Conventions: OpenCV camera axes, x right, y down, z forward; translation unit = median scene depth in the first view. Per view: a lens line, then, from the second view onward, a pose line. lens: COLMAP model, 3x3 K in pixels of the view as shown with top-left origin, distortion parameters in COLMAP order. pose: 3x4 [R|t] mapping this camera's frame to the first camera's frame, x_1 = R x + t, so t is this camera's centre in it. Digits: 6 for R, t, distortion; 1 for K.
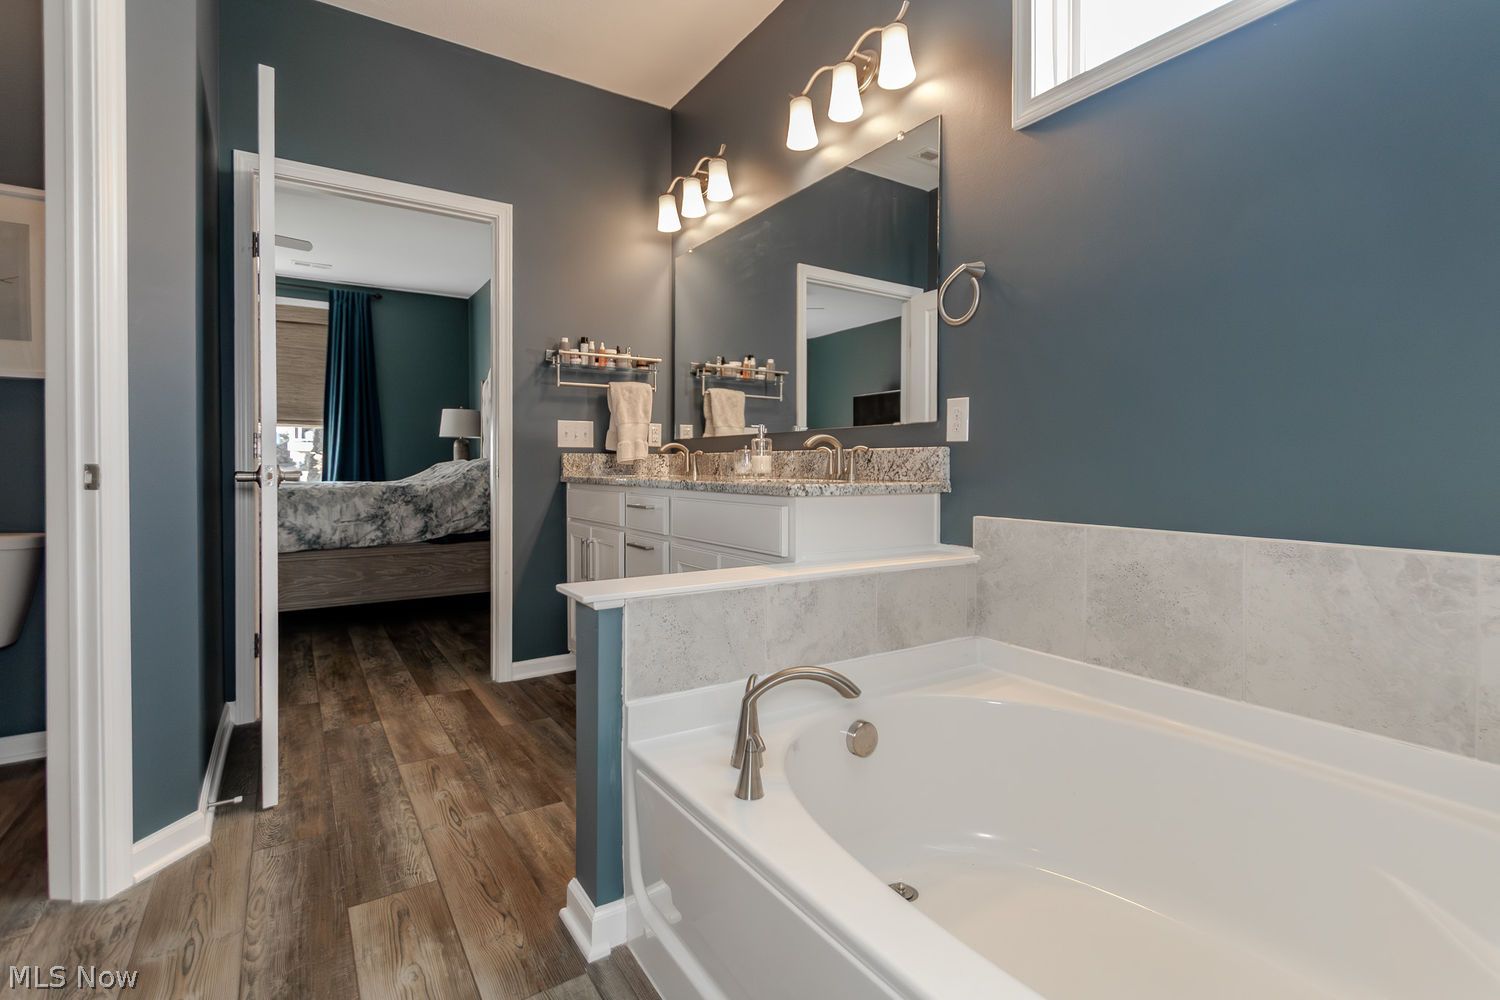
lens RADIAL K [[710.1, 0, 741.6], [0, 710.1, 471.4], [0, 0, 1]] dist [0.017663, -0.007463]
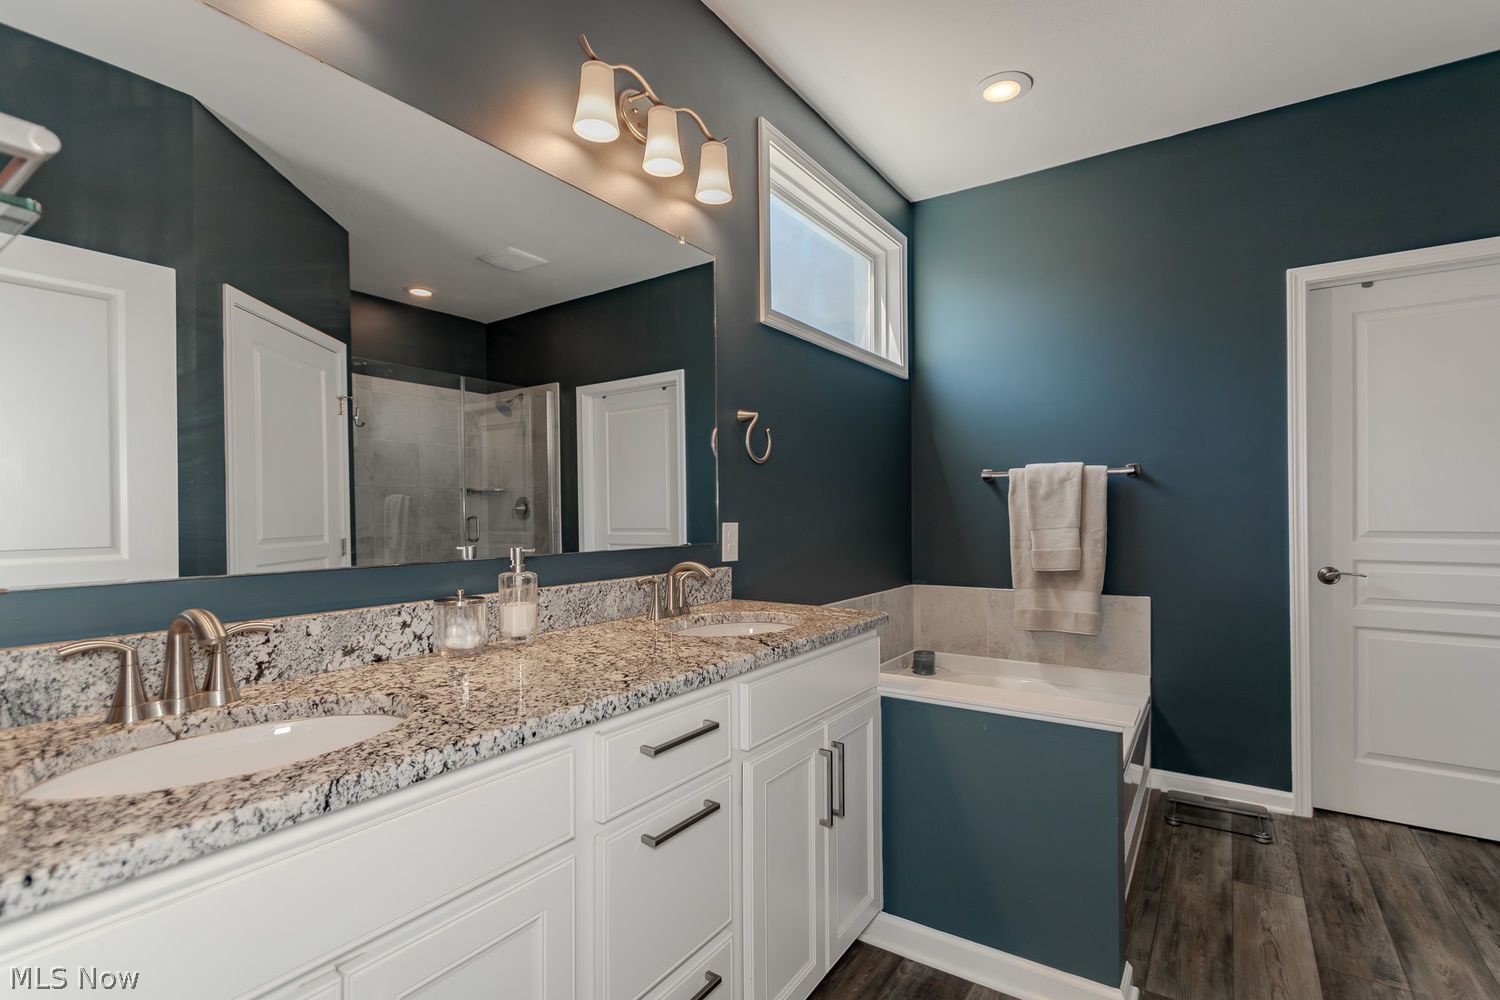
lens RADIAL K [[710.1, 0, 746.3], [0, 710.1, 510.2], [0, 0, 1]] dist [0.017663, -0.007463]
pose [[-0.373990, 0.007213, 0.927405, -0.446950], [0.025036, 0.999684, 0.002321, -0.075158], [-0.927095, 0.024086, -0.374053, 0.856272]]
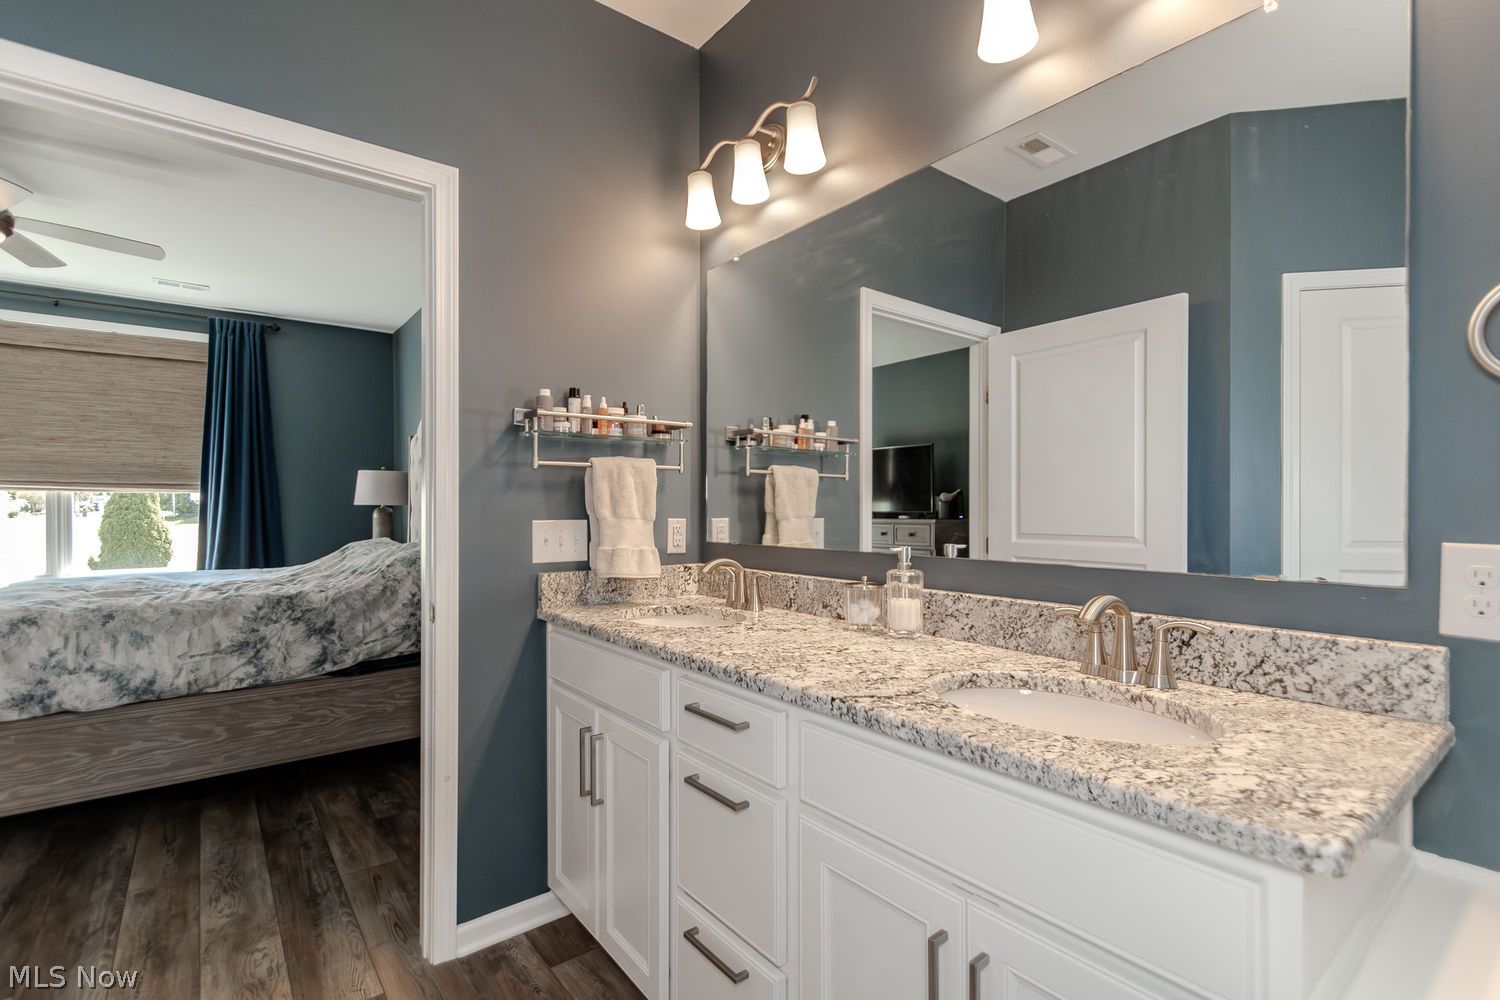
lens RADIAL K [[710.1, 0, 737.2], [0, 710.1, 509.4], [0, 0, 1]] dist [0.017663, -0.007463]
pose [[0.996861, -0.001340, 0.079162, -0.127214], [0.002048, 0.999959, -0.008856, -0.075061], [-0.079147, 0.008991, 0.996822, 0.358638]]
